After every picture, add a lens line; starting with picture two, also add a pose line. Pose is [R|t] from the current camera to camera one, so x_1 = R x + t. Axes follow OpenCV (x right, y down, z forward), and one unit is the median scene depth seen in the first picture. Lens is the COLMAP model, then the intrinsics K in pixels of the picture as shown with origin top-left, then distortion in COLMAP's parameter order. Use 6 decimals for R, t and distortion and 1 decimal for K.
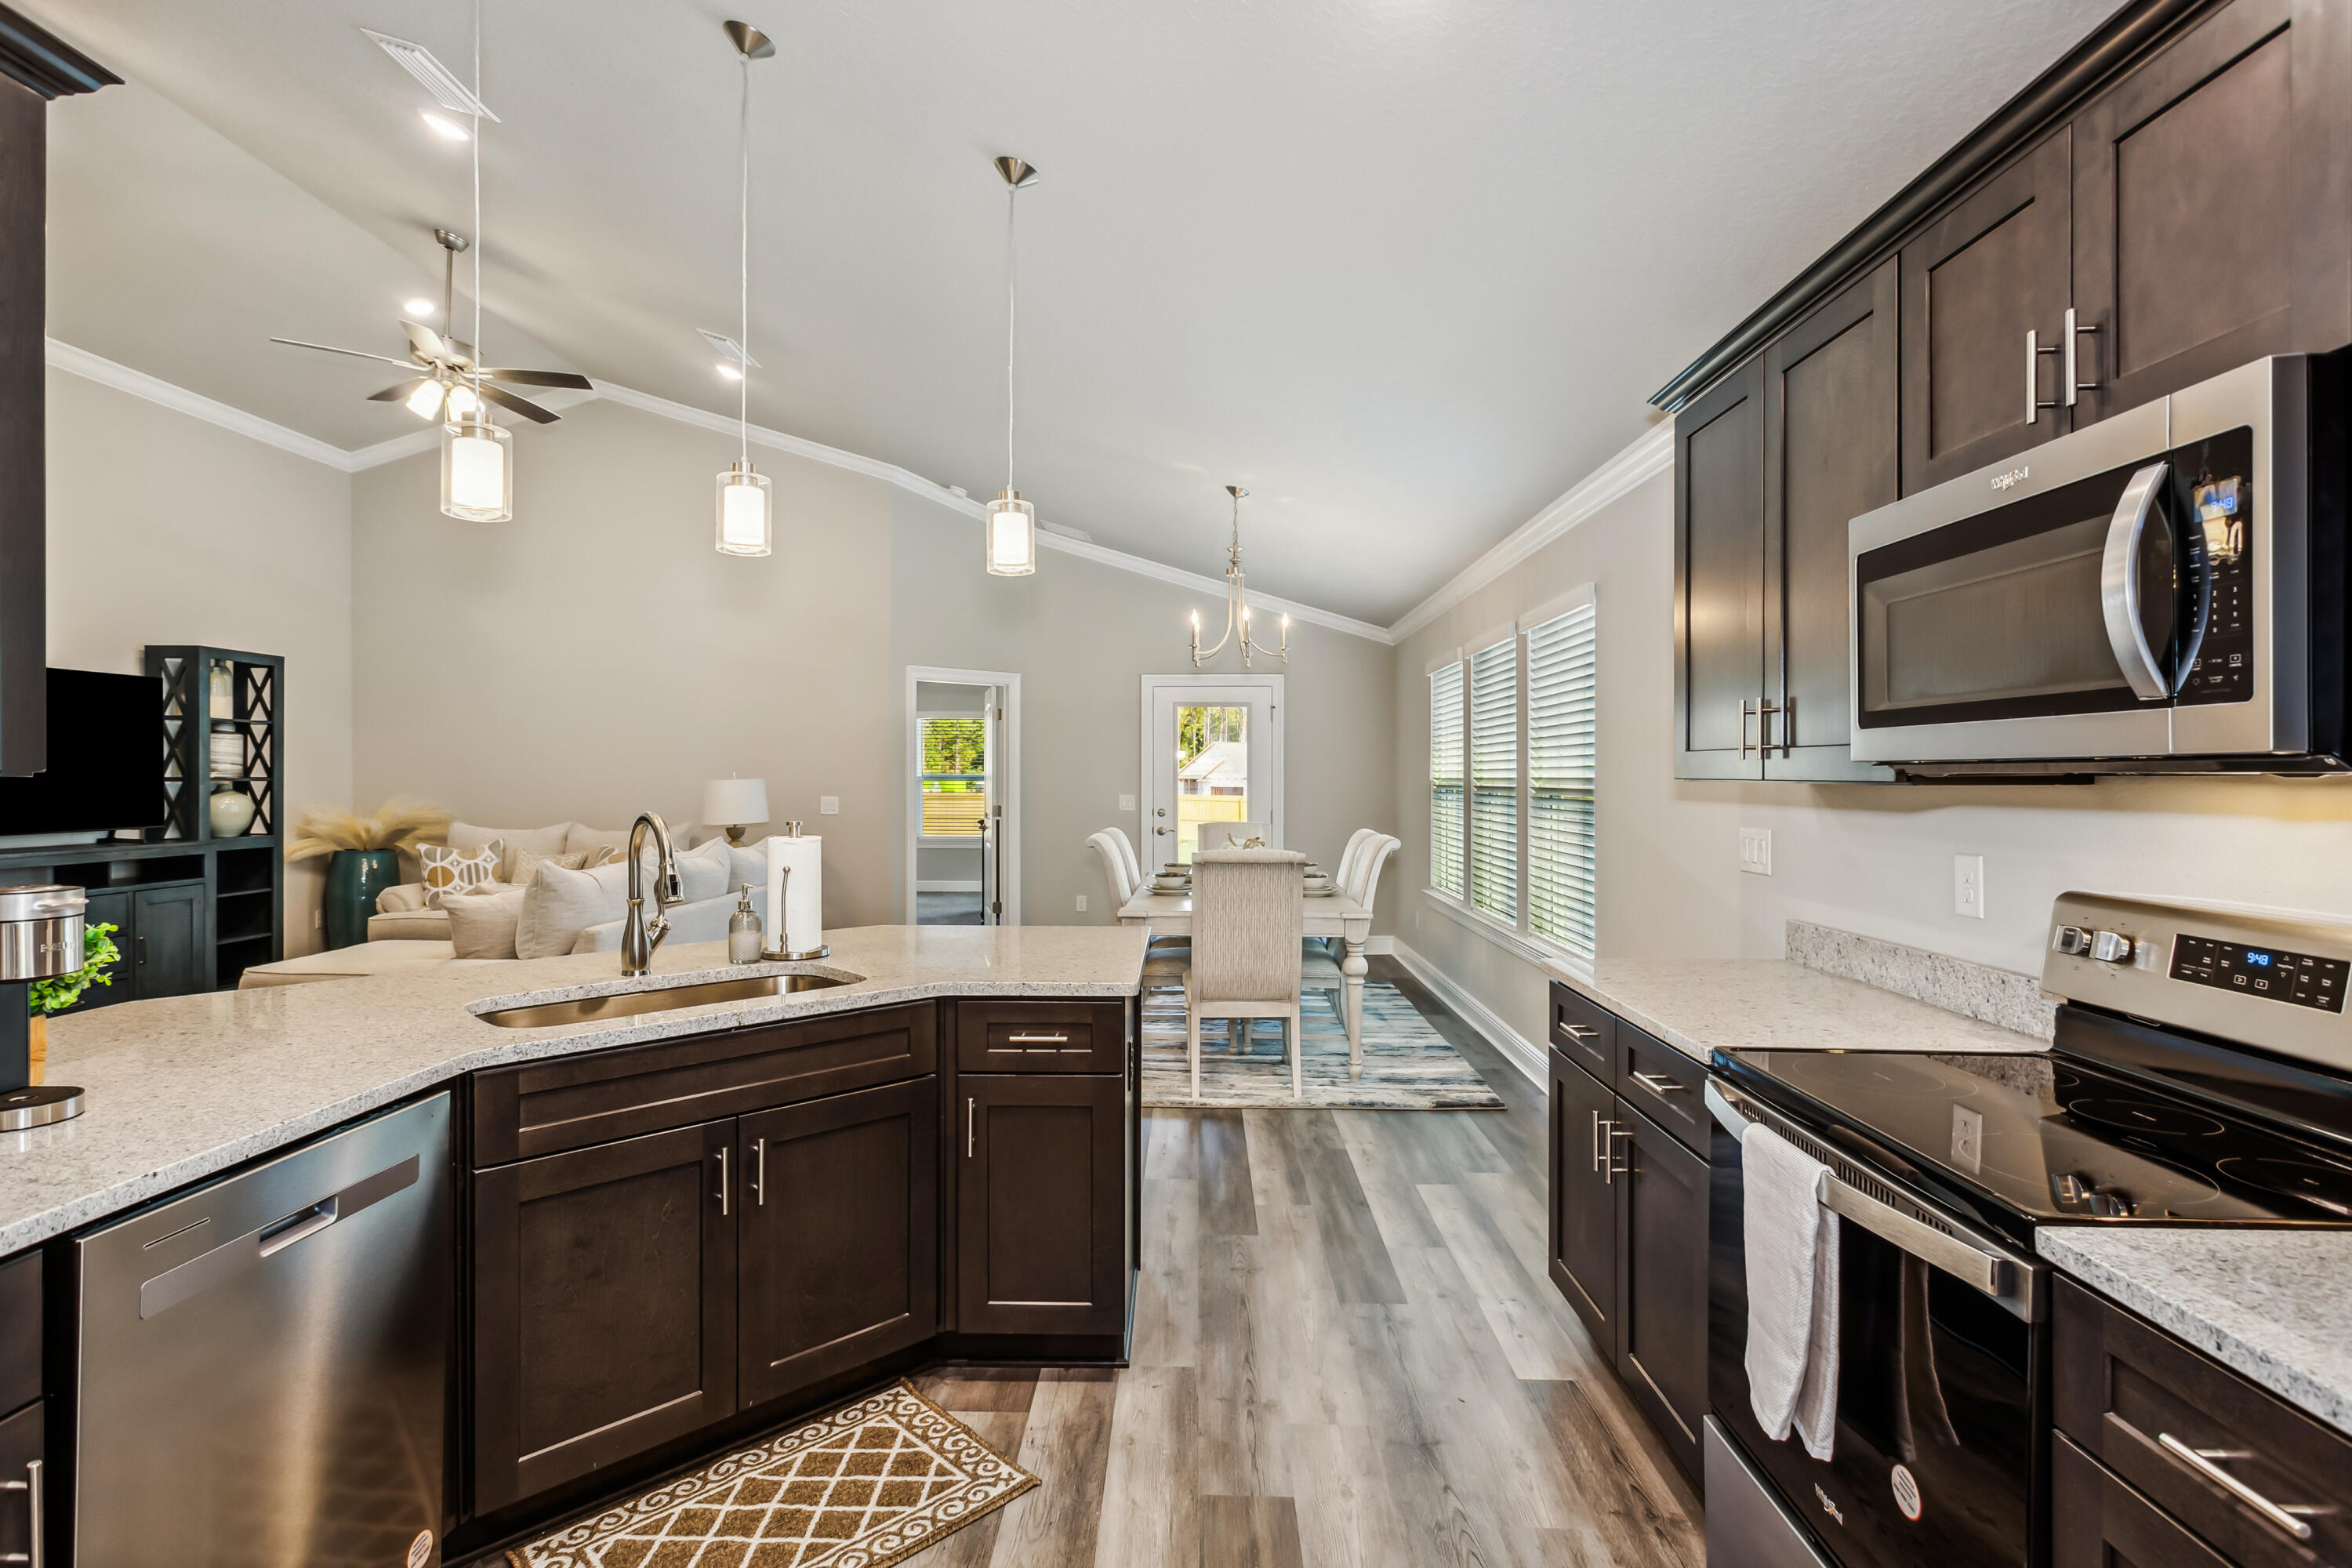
lens RADIAL K [[1144.9, 0, 1169.9], [0, 1144.9, 777.7], [0, 0, 1]] dist [0.000201, 0.000227]
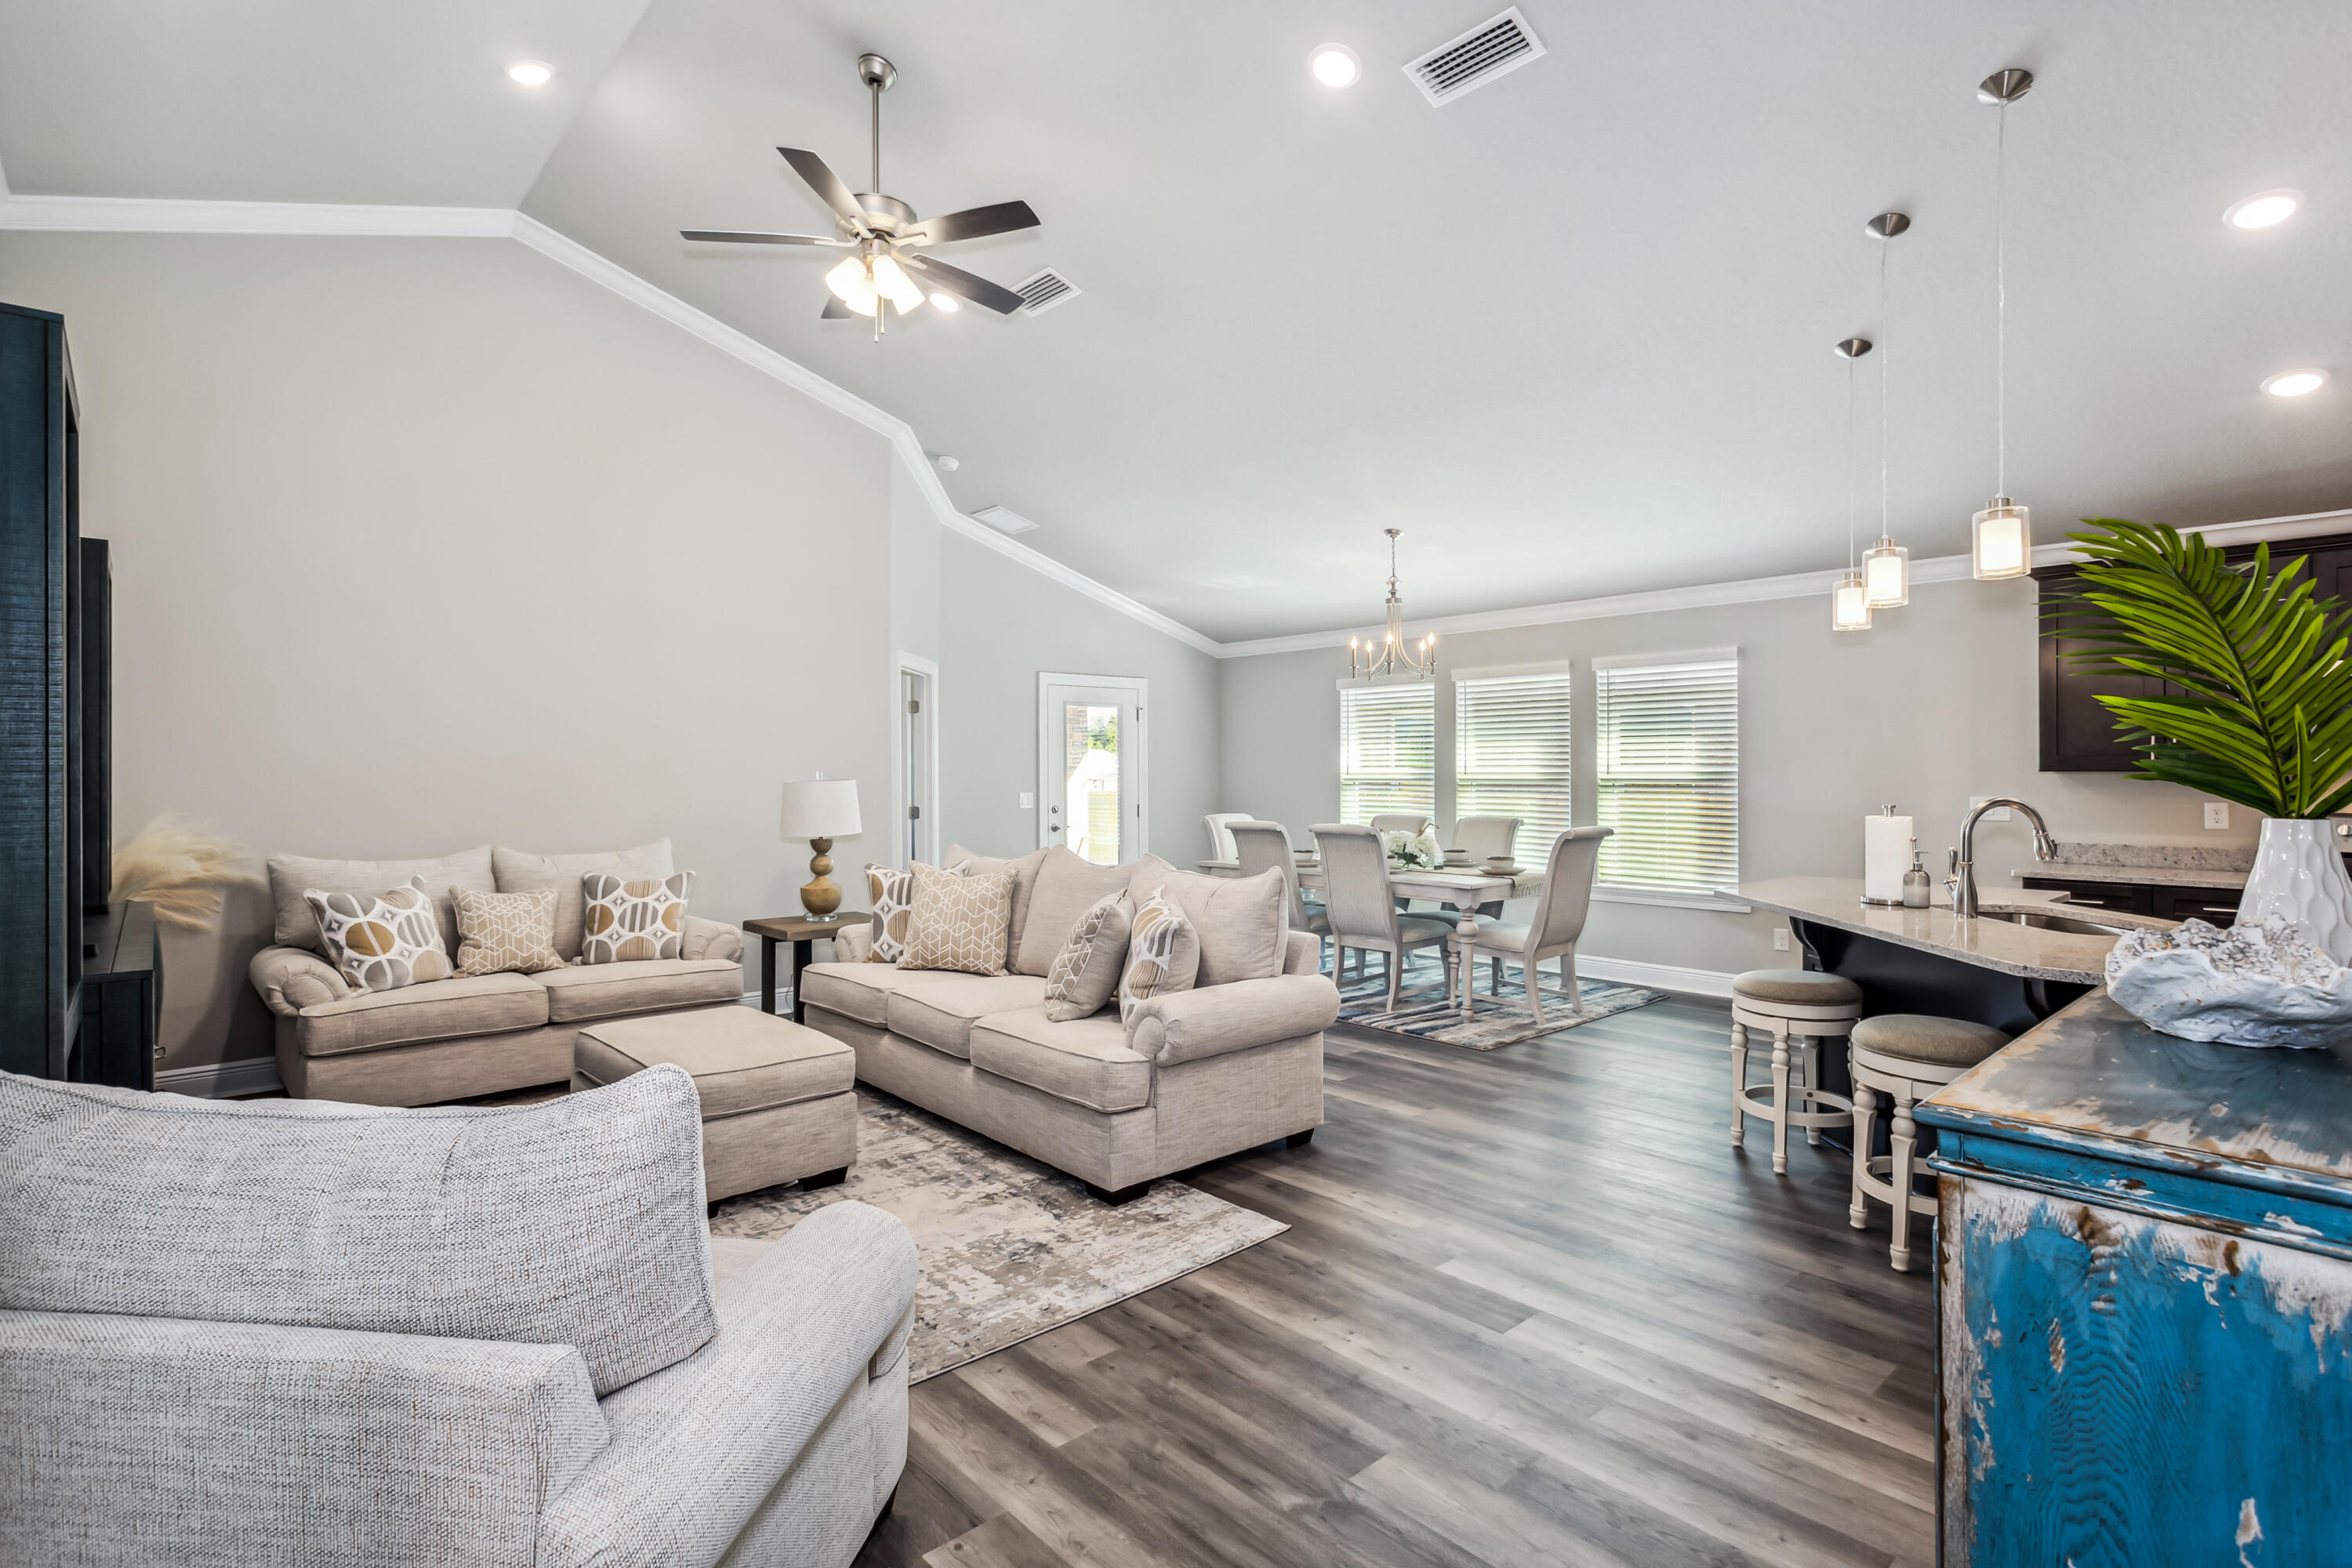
lens RADIAL K [[1137.5, 0, 1164.4], [0, 1137.5, 769.2], [0, 0, 1]] dist [0.002469, 0.001295]
pose [[0.731030, -0.003802, 0.682335, -0.809242], [0.006127, 0.999981, -0.000992, -0.004459], [-0.682318, 0.004906, 0.731039, 0.259162]]
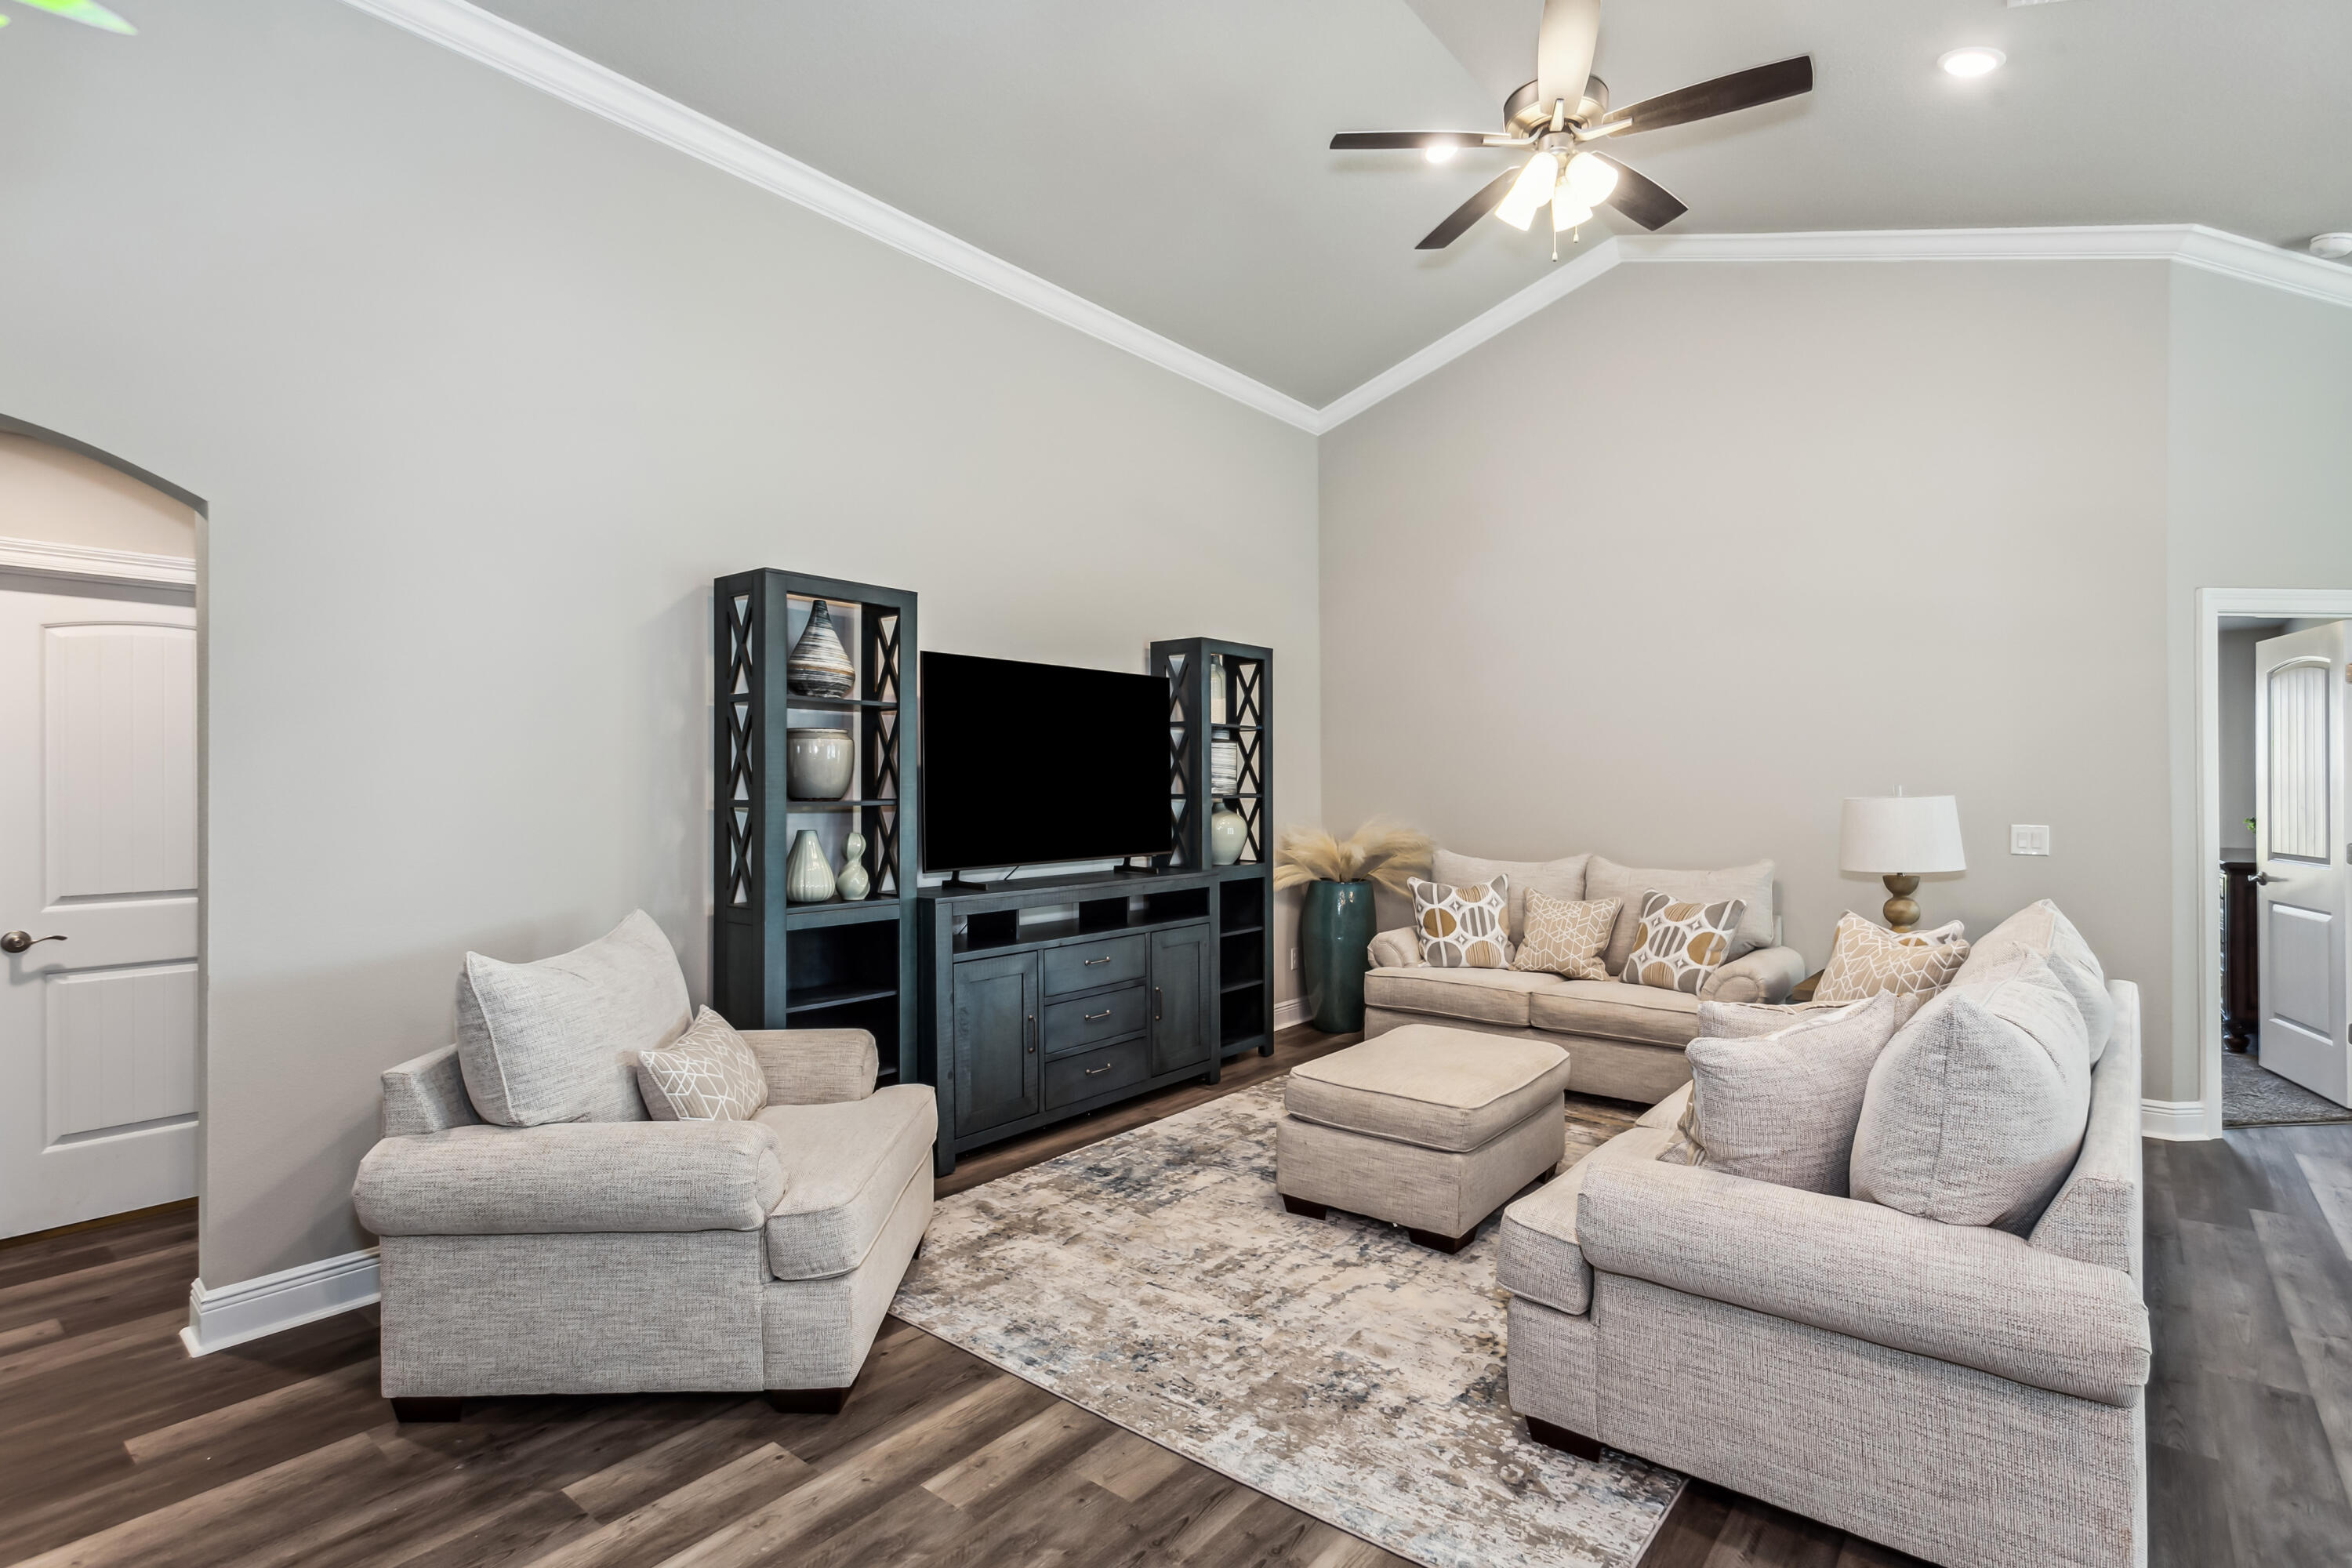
lens RADIAL K [[1134.6, 0, 1171.3], [0, 1134.6, 782.8], [0, 0, 1]] dist [0.000021, 0.000477]
pose [[0.791829, -0.005764, -0.610716, -0.341773], [0.003636, 0.999982, -0.004724, -0.004654], [0.610732, 0.001520, 0.791836, 0.314073]]
